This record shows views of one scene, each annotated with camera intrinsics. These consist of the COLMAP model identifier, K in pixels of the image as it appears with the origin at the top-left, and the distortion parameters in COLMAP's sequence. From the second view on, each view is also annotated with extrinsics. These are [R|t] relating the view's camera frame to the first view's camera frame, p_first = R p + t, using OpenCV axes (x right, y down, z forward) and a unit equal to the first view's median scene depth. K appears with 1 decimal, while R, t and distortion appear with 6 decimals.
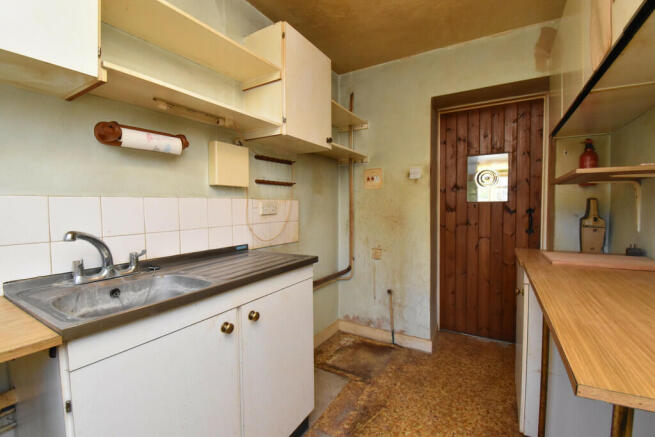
lens RADIAL K [[293.0, 0, 327.5], [0, 293.0, 218.5], [0, 0, 1]] dist [-0.000396, -0.015763]
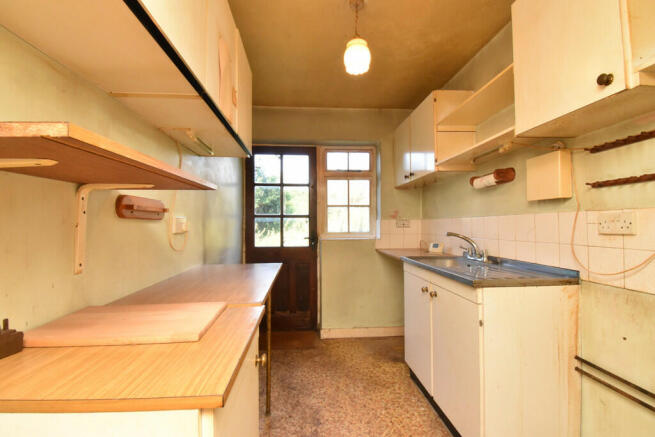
lens RADIAL K [[293.0, 0, 327.5], [0, 293.0, 218.5], [0, 0, 1]] dist [-0.000396, -0.015763]
pose [[-0.807595, -0.005880, -0.589708, 0.759541], [-0.022278, 0.999541, 0.020543, -0.053994], [0.589317, 0.029728, -0.807355, 1.328570]]
